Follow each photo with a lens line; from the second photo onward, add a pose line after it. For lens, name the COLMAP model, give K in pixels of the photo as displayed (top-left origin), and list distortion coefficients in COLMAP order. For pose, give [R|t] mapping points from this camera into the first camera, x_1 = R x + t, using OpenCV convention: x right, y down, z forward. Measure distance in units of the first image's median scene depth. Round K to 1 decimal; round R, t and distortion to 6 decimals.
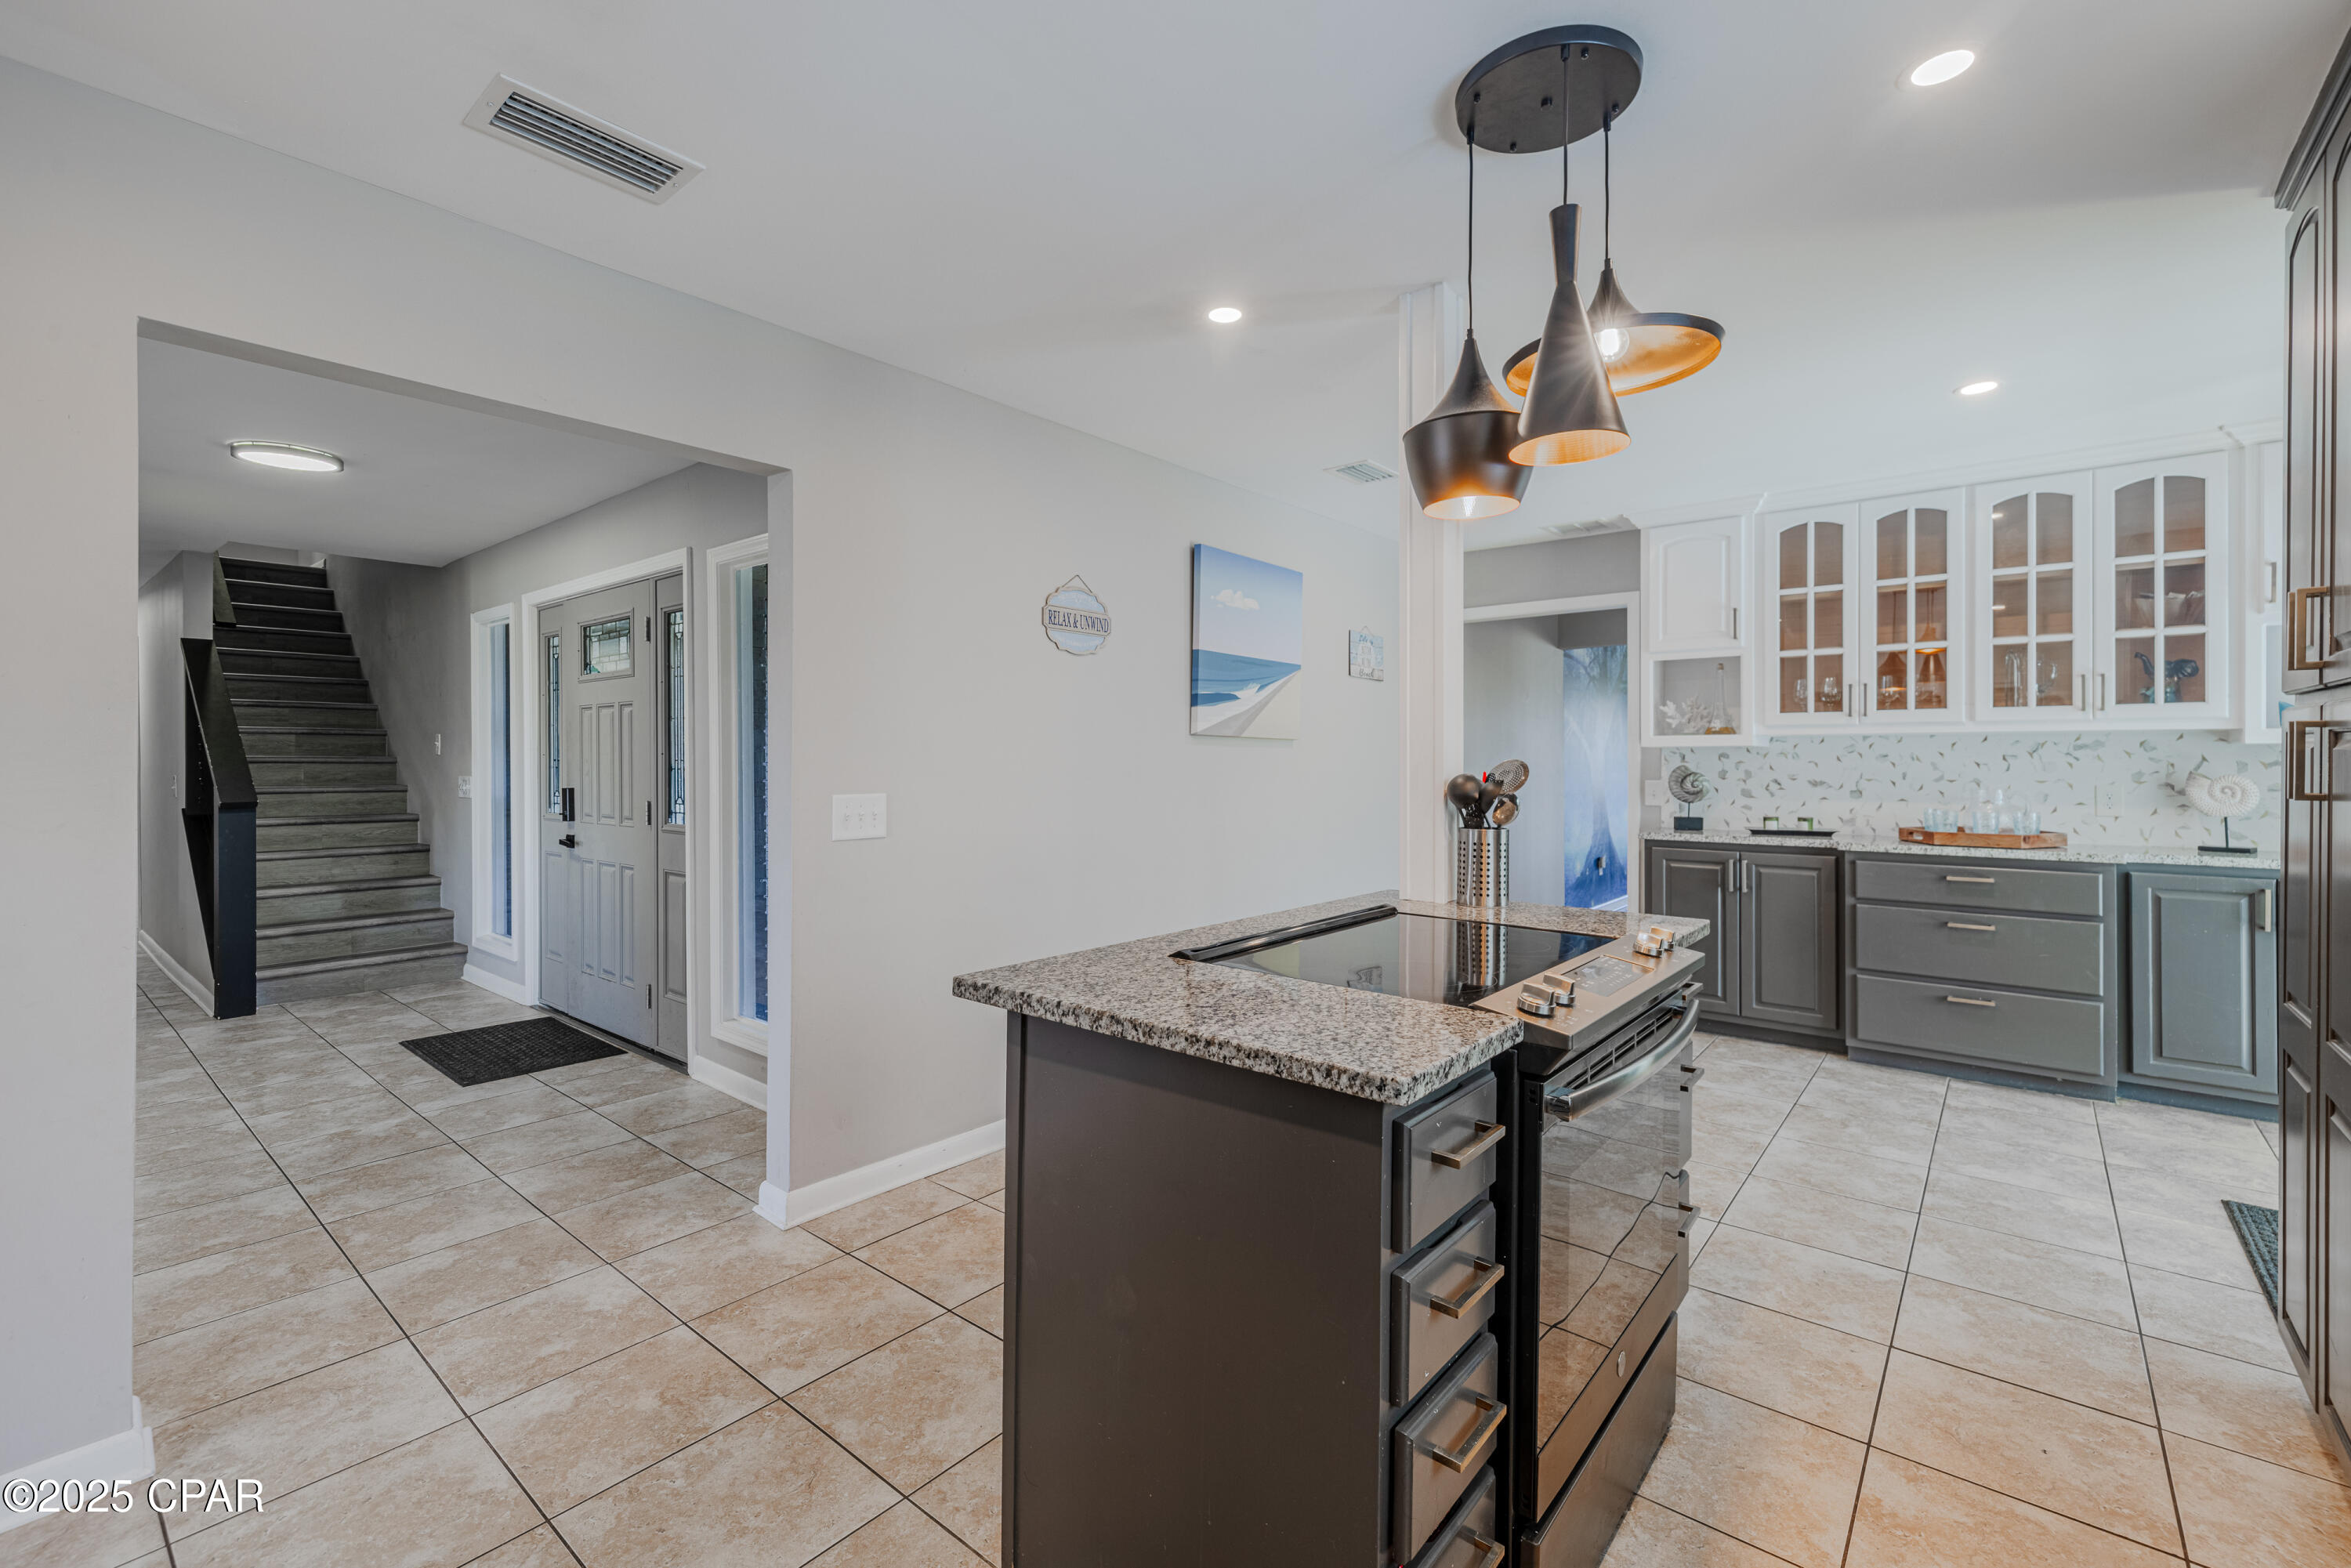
lens RADIAL K [[1016.4, 0, 1161.1], [0, 1016.4, 767.3], [0, 0, 1]] dist [0.007954, 0.000059]
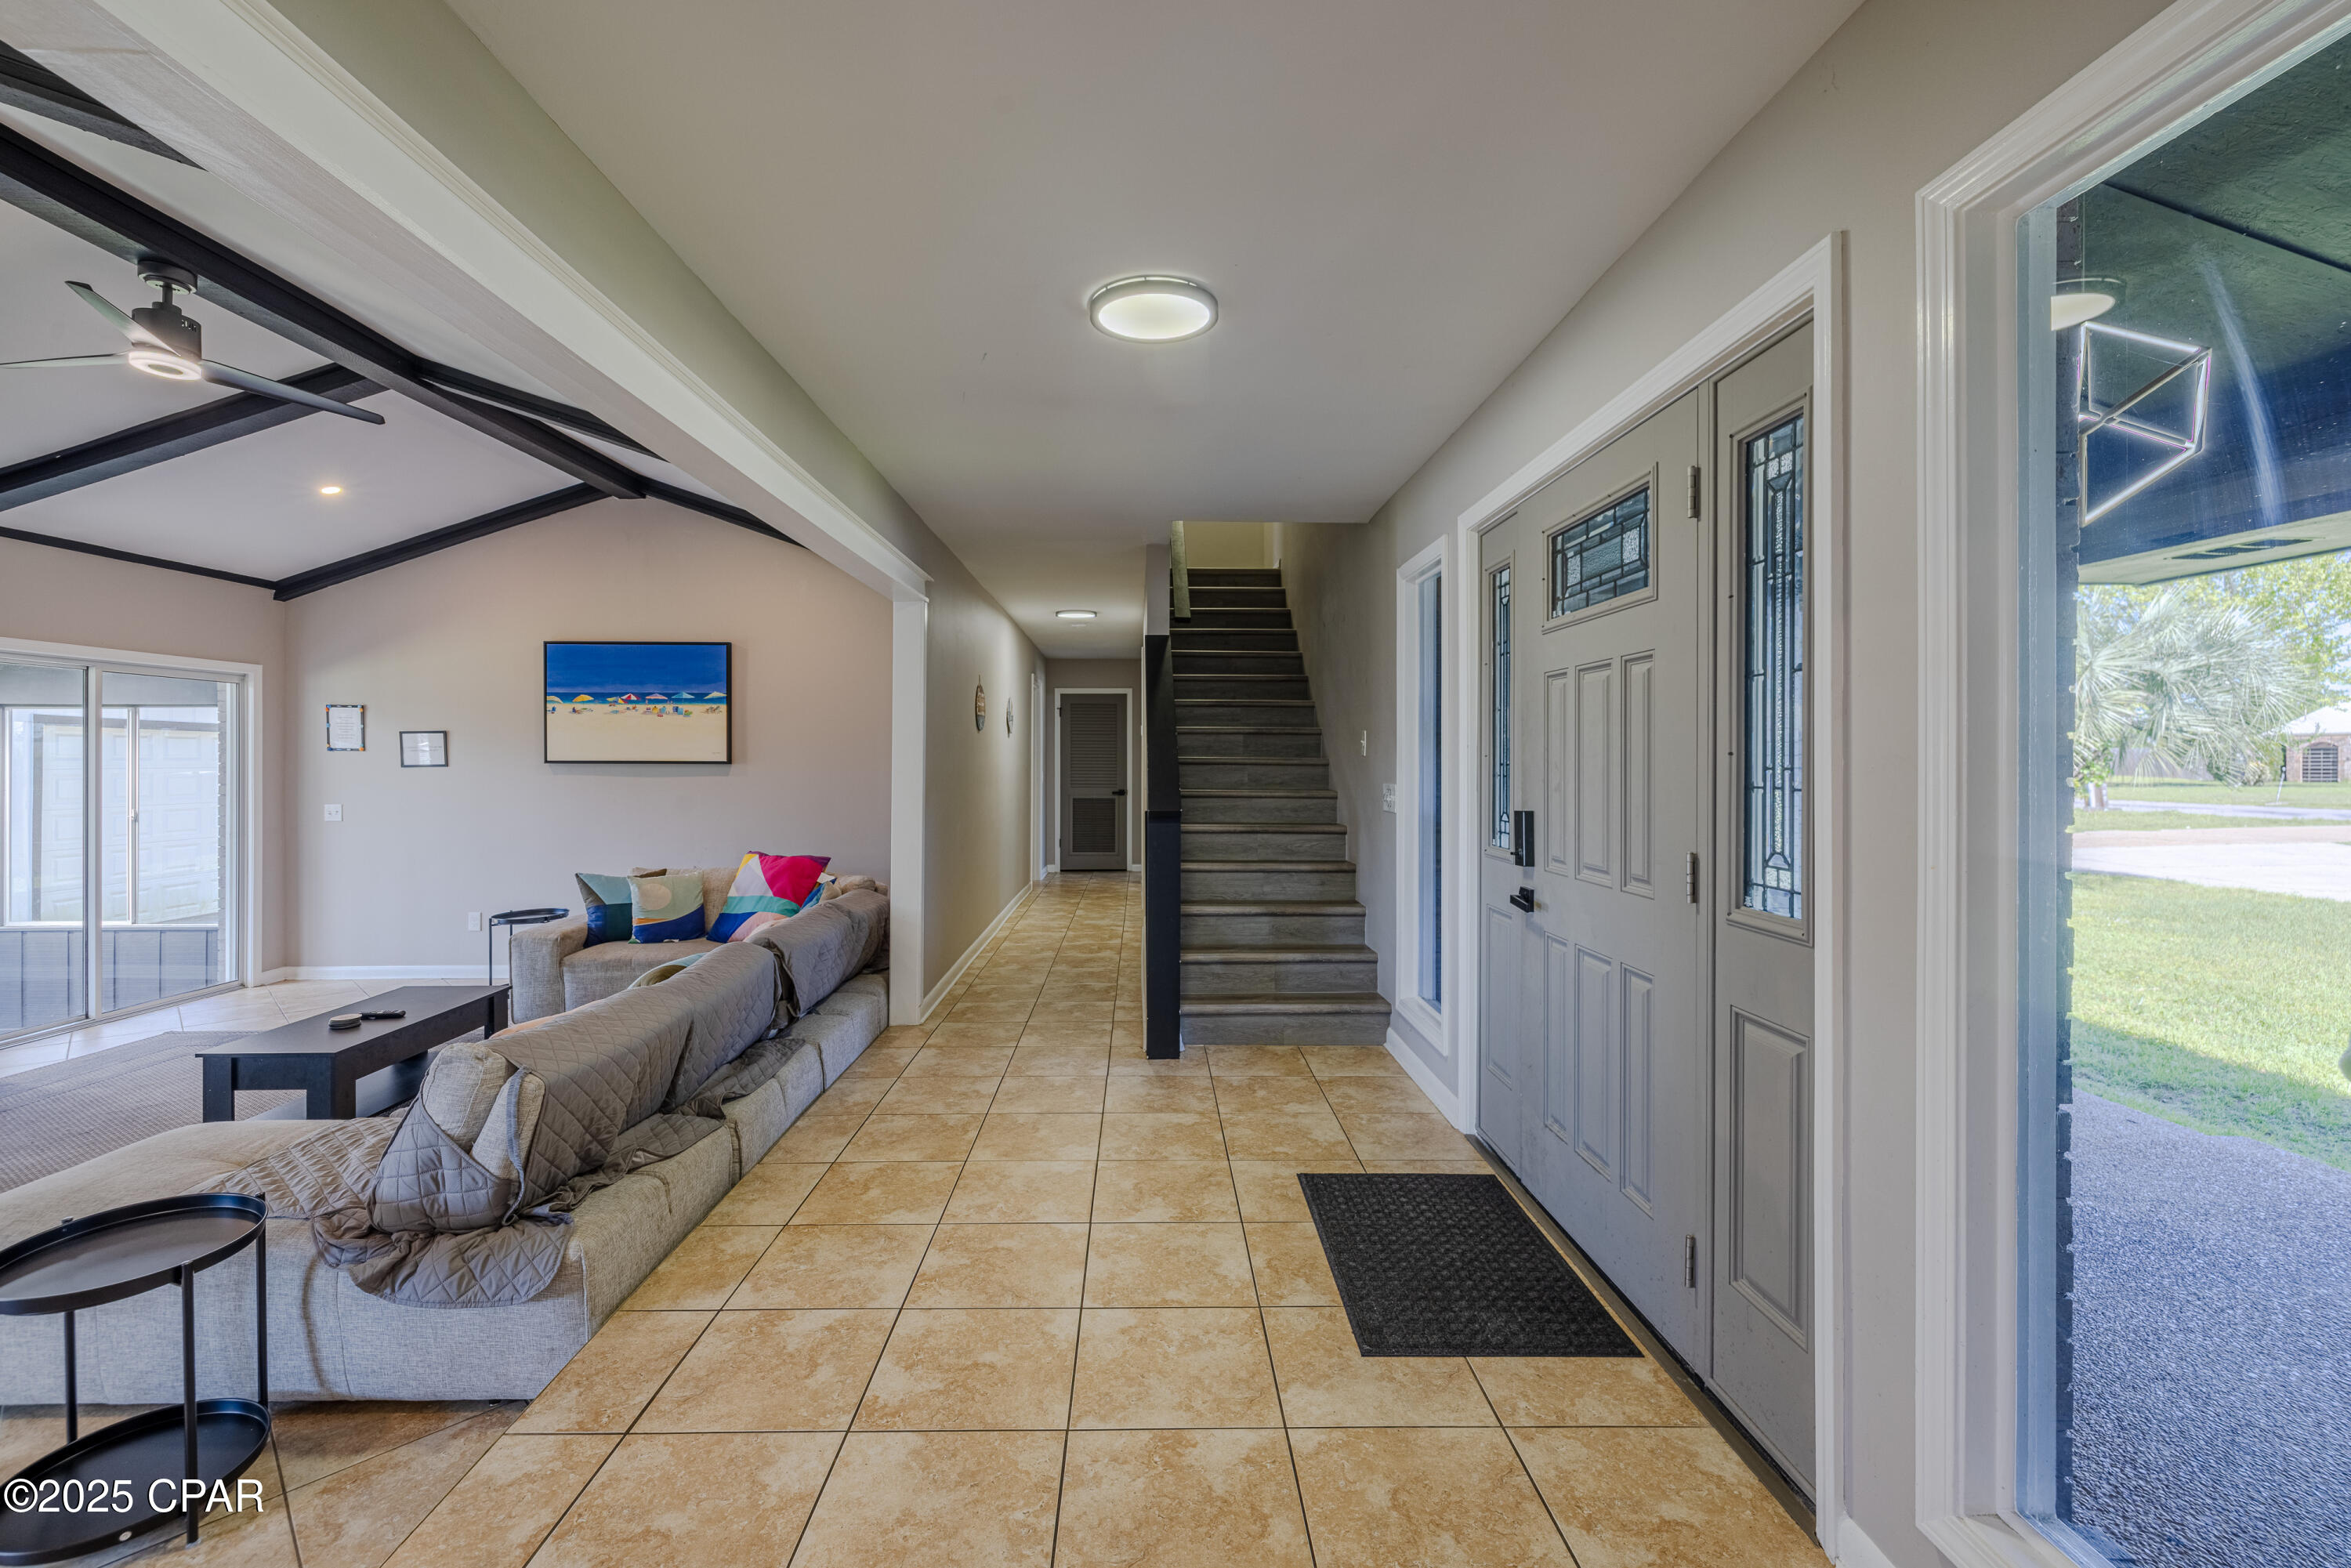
lens RADIAL K [[1016.4, 0, 1132.0], [0, 1016.4, 752.9], [0, 0, 1]] dist [0.007954, 0.000059]
pose [[0.648851, -0.001302, -0.760915, -0.230383], [-0.010920, 0.999880, -0.011023, -0.004126], [0.760838, 0.015462, 0.648758, 0.363069]]
